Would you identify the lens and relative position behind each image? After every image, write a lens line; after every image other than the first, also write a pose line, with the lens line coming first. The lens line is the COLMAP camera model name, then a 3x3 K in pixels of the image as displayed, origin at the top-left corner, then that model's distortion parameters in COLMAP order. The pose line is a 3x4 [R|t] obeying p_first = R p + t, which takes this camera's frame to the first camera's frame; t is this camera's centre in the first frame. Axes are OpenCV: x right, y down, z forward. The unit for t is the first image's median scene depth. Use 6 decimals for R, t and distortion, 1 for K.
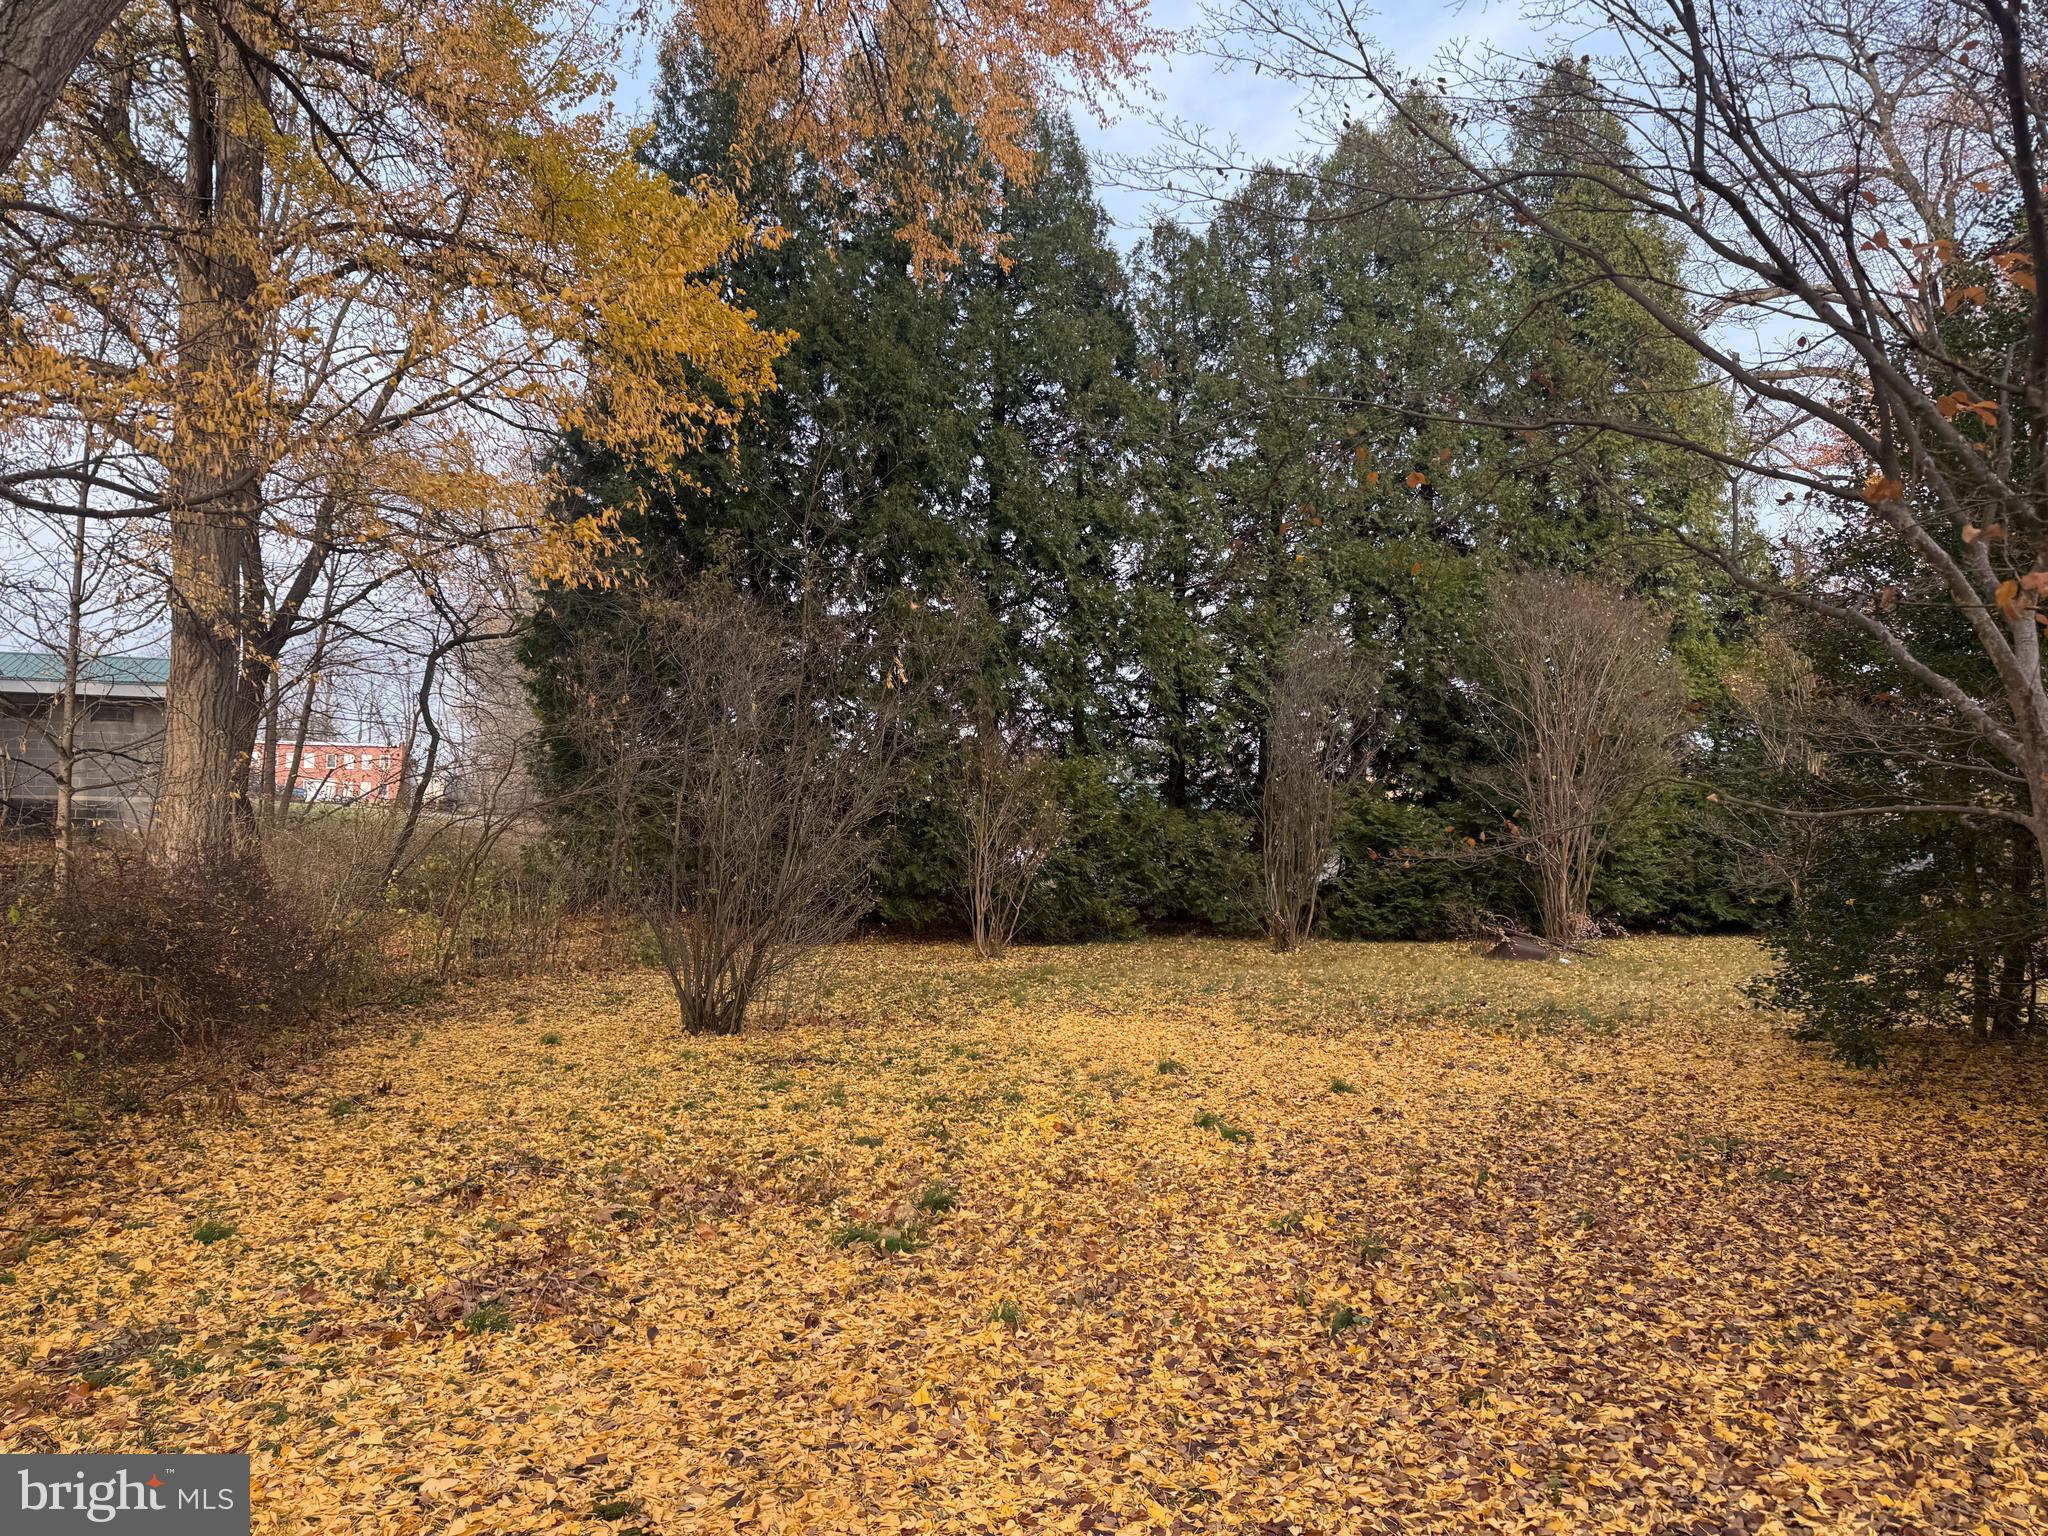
lens RADIAL K [[1422.3, 0, 1030.9], [0, 1422.3, 787.4], [0, 0, 1]] dist [0.042107, -0.044715]
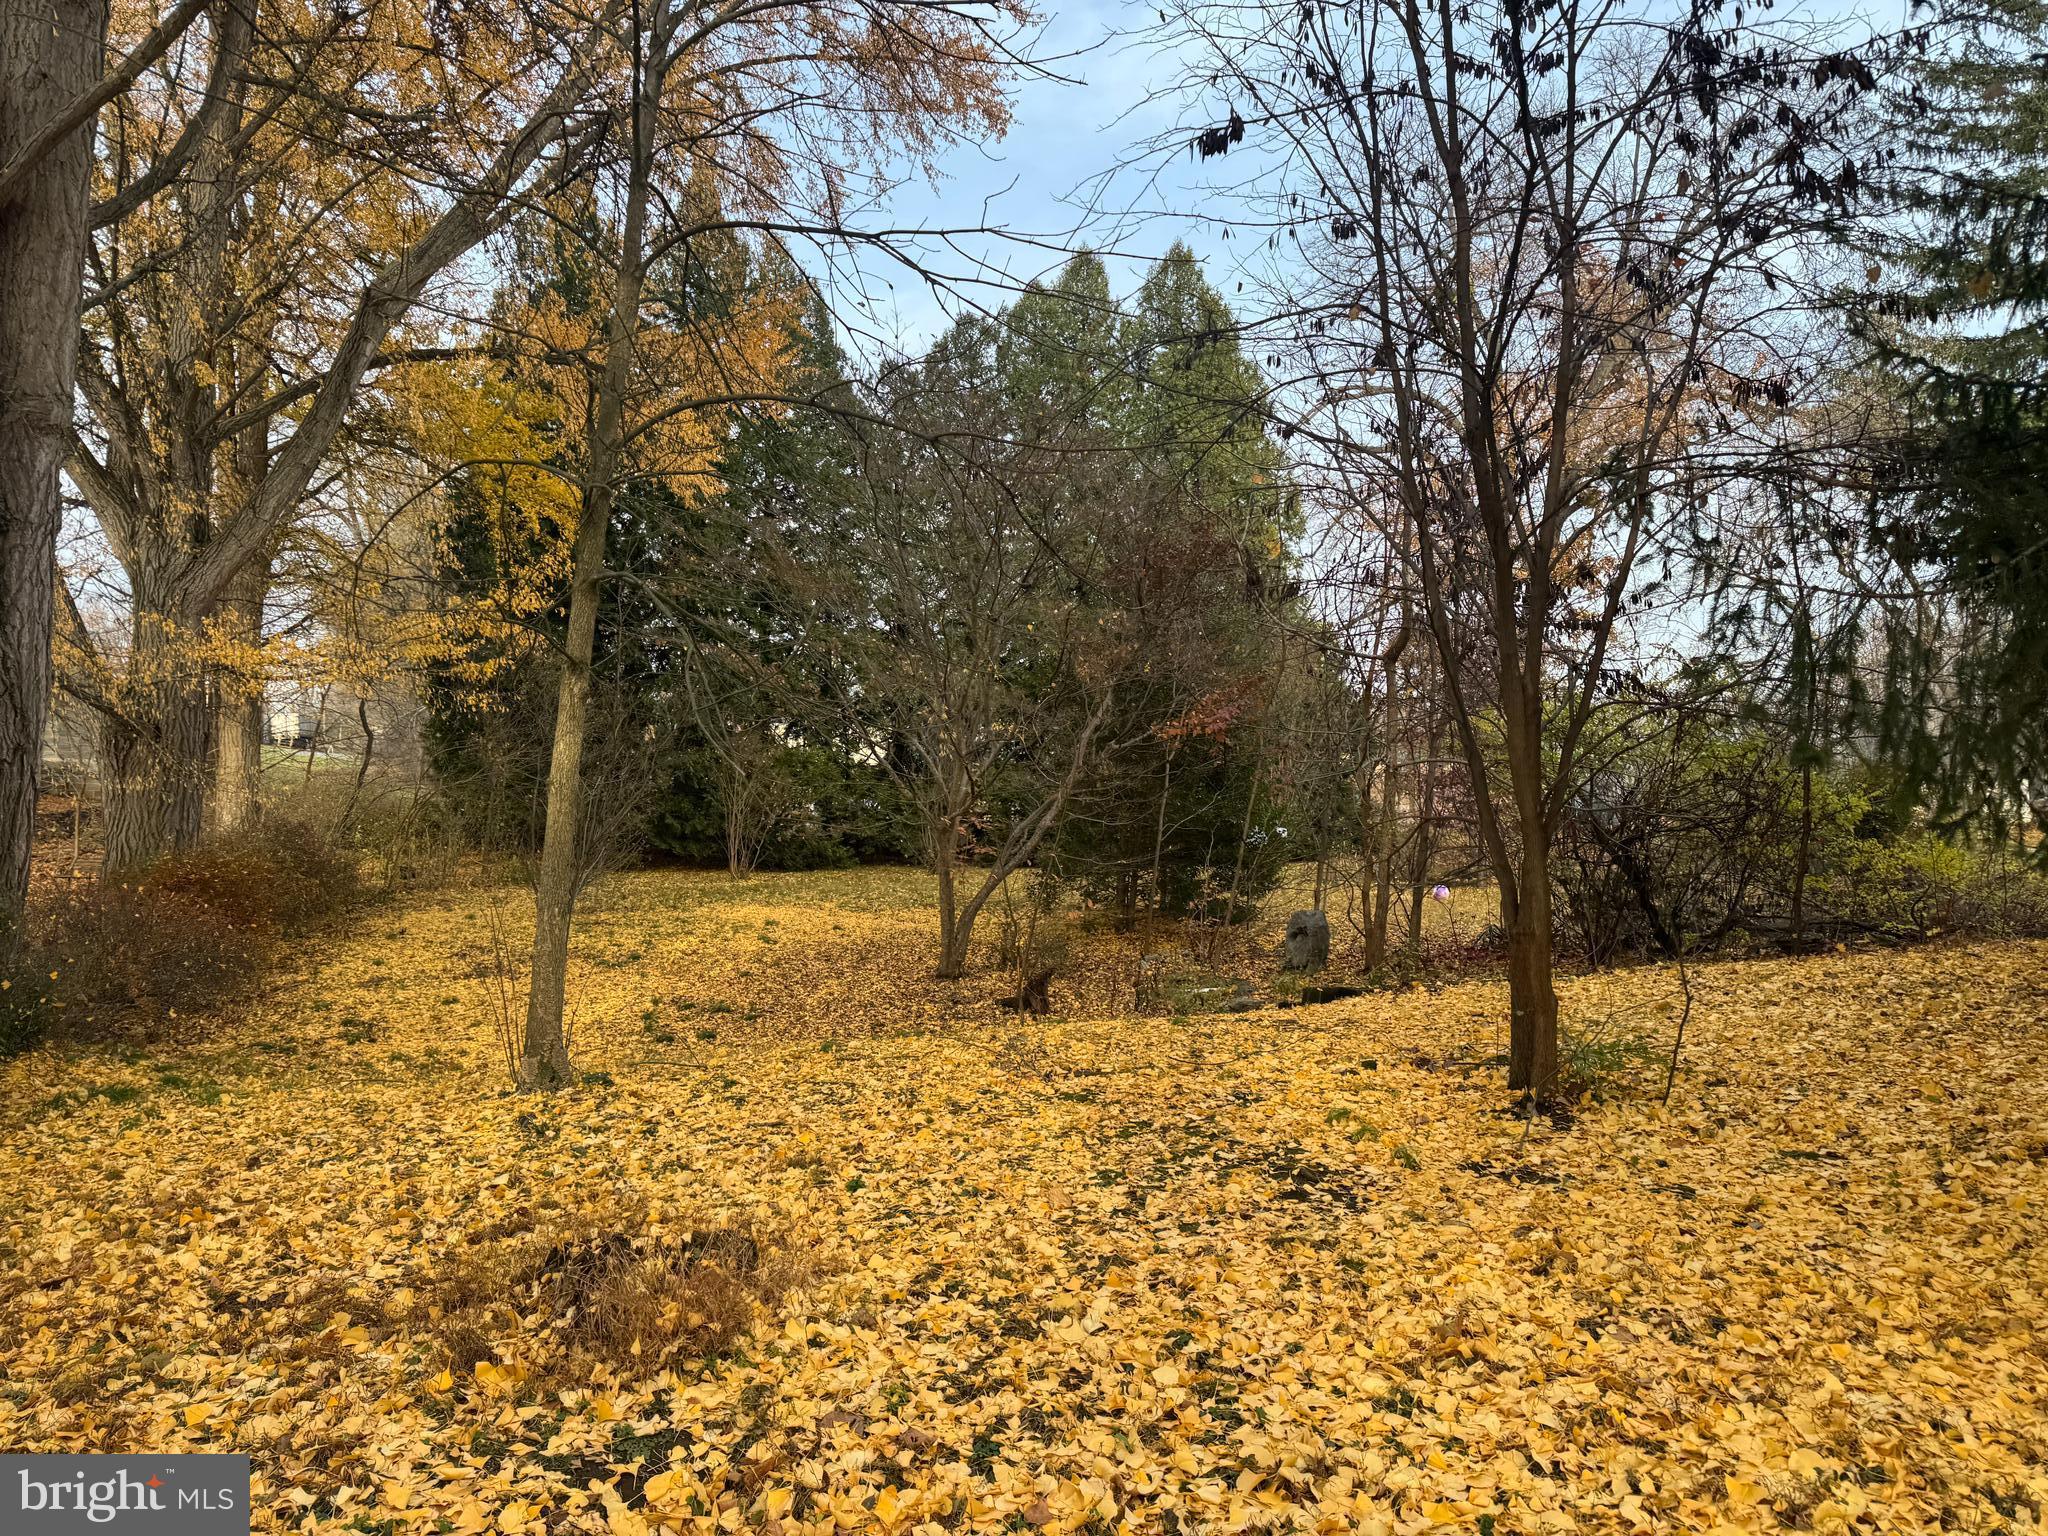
lens RADIAL K [[1422.3, 0, 1030.9], [0, 1422.3, 787.4], [0, 0, 1]] dist [0.042107, -0.044715]
pose [[0.995347, 0.006300, 0.096154, 0.124110], [-0.010865, 0.998835, 0.047027, -0.052512], [-0.095746, -0.047853, 0.994255, -0.524983]]
